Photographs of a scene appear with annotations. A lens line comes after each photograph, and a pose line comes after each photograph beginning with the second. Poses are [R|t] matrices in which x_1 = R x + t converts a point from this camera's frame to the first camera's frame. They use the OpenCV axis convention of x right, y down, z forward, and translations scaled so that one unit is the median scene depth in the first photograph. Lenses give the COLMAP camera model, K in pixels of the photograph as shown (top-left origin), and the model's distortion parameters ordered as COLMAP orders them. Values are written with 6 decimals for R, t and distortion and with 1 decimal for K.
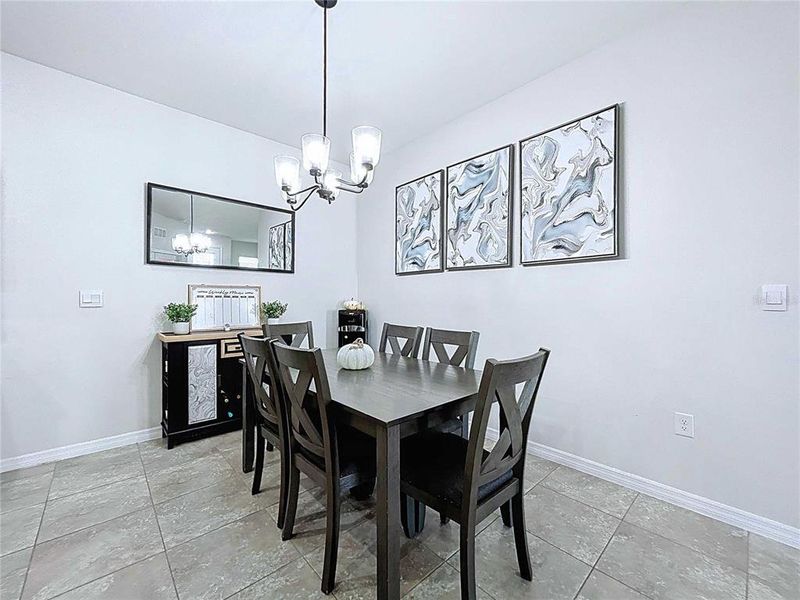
lens RADIAL K [[326.9, 0, 400.7], [0, 326.9, 300.4], [0, 0, 1]] dist [0.001892, -0.001261]
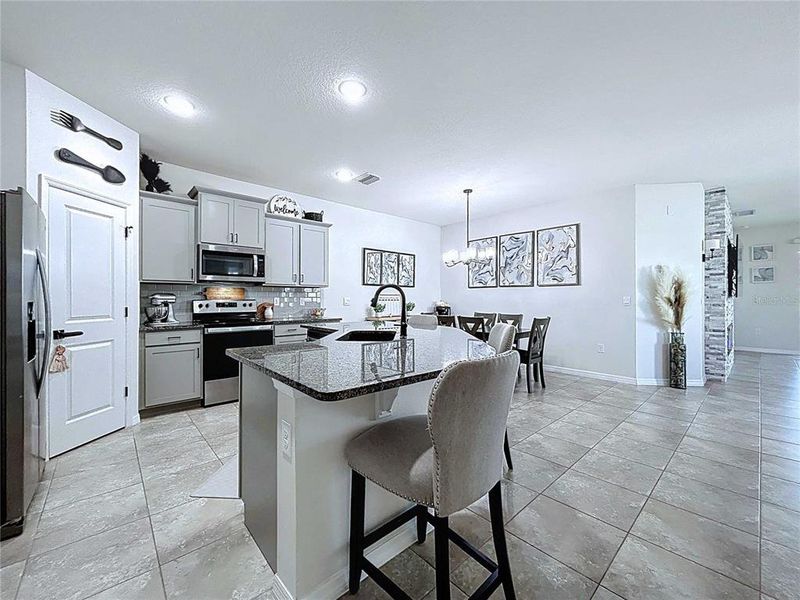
lens RADIAL K [[326.9, 0, 400.6], [0, 326.9, 299.4], [0, 0, 1]] dist [0.001892, -0.001261]
pose [[0.999985, -0.002426, -0.004966, -0.525034], [0.002424, 0.999997, -0.000410, -0.017262], [0.004967, 0.000398, 0.999988, -1.165628]]
